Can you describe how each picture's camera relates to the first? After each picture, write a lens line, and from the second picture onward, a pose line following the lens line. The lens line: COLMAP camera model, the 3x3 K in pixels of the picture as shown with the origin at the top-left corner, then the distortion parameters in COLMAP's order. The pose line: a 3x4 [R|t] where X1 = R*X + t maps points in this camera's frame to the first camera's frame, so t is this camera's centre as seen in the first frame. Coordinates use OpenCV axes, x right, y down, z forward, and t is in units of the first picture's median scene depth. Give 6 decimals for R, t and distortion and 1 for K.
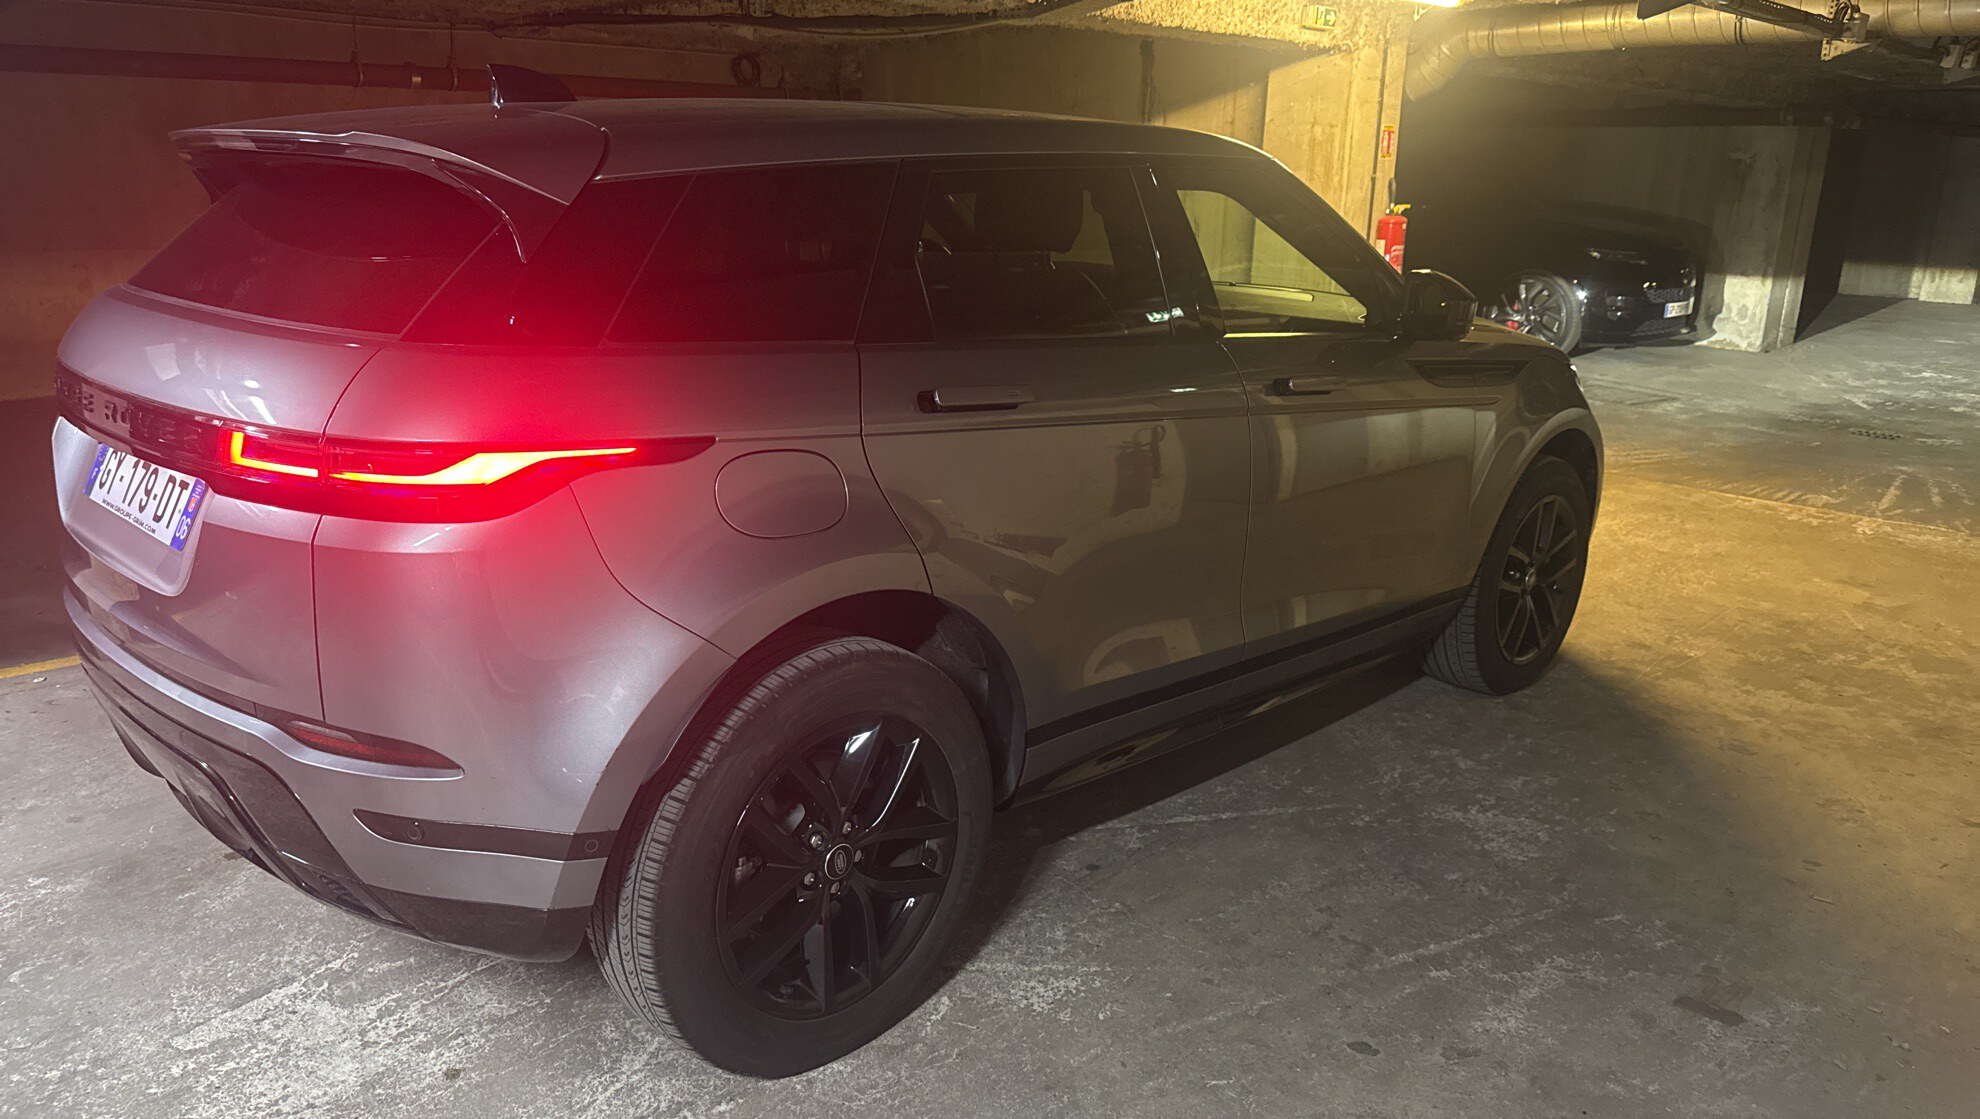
lens RADIAL K [[1417.7, 0, 990.0], [0, 1417.7, 559.5], [0, 0, 1]] dist [-0.002352, -0.007949]
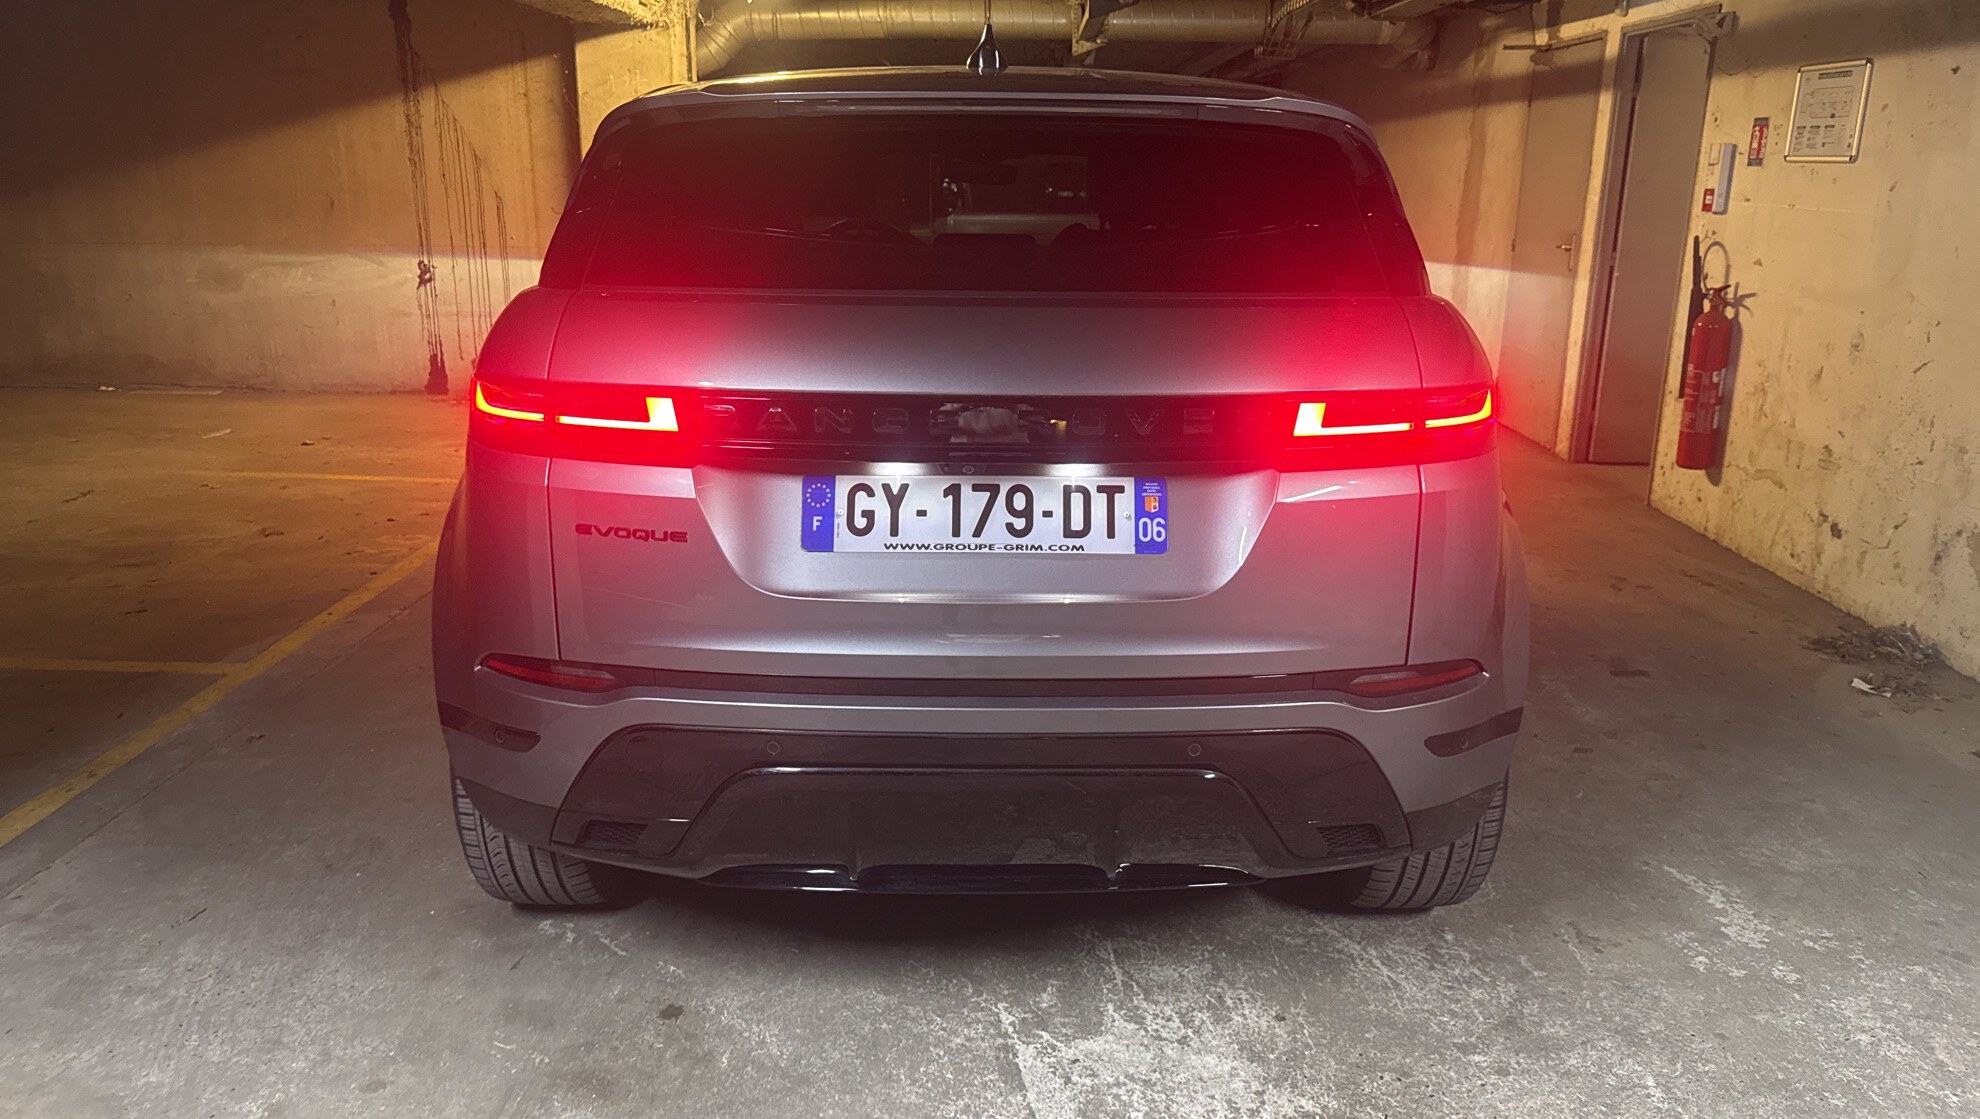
lens RADIAL K [[1417.7, 0, 990.0], [0, 1417.7, 559.5], [0, 0, 1]] dist [-0.002352, -0.007949]
pose [[0.702392, -0.203755, 0.682004, -0.851787], [0.192808, 0.976795, 0.093254, -0.073541], [-0.685179, 0.065995, 0.725378, 0.273358]]
